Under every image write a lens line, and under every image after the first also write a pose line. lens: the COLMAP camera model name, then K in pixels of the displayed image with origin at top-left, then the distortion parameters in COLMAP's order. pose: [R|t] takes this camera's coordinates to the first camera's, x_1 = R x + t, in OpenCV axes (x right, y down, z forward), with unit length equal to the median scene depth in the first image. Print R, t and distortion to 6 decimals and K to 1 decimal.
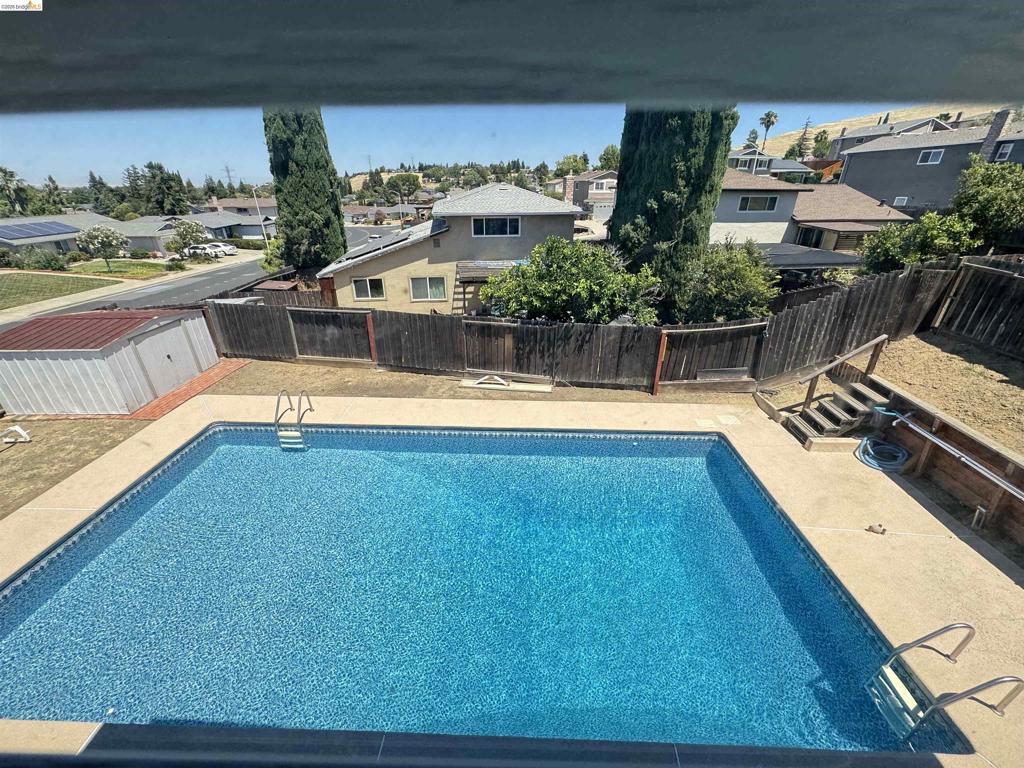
lens RADIAL K [[411.2, 0, 511.2], [0, 411.2, 393.2], [0, 0, 1]] dist [0.000255, 0.000426]
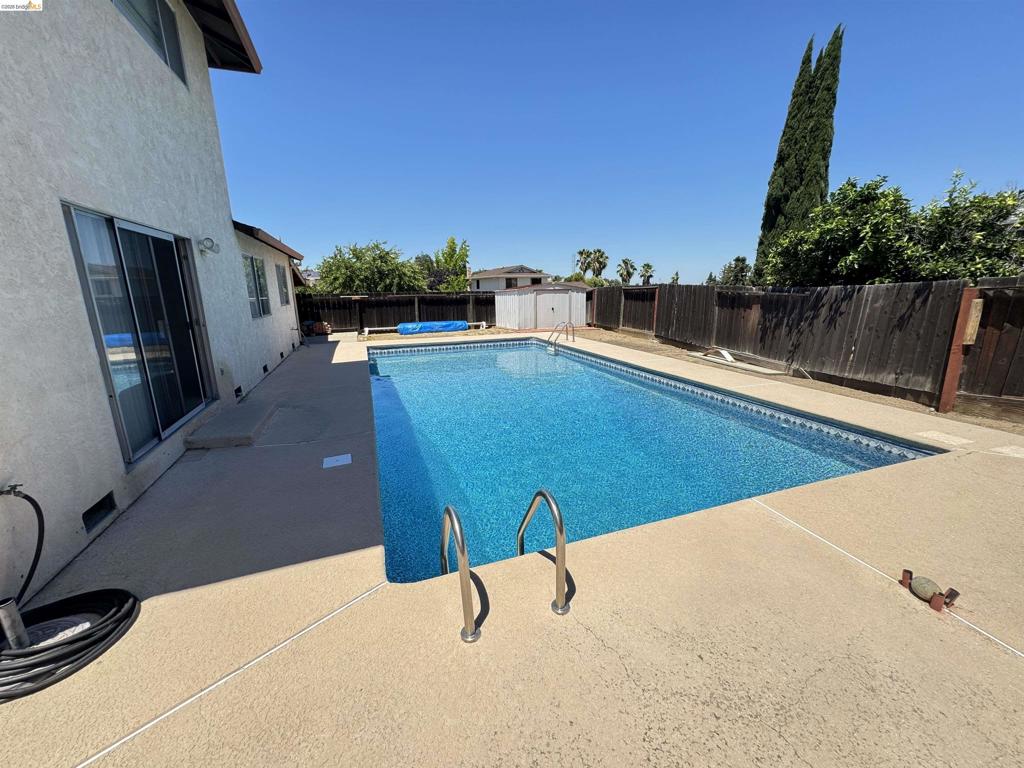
lens RADIAL K [[411.2, 0, 510.3], [0, 411.2, 384.7], [0, 0, 1]] dist [0.000255, 0.000426]
pose [[0.371124, 0.209769, -0.904579, 0.589064], [-0.410064, 0.911041, 0.043030, 0.170656], [0.833135, 0.354966, 0.424128, 0.283080]]
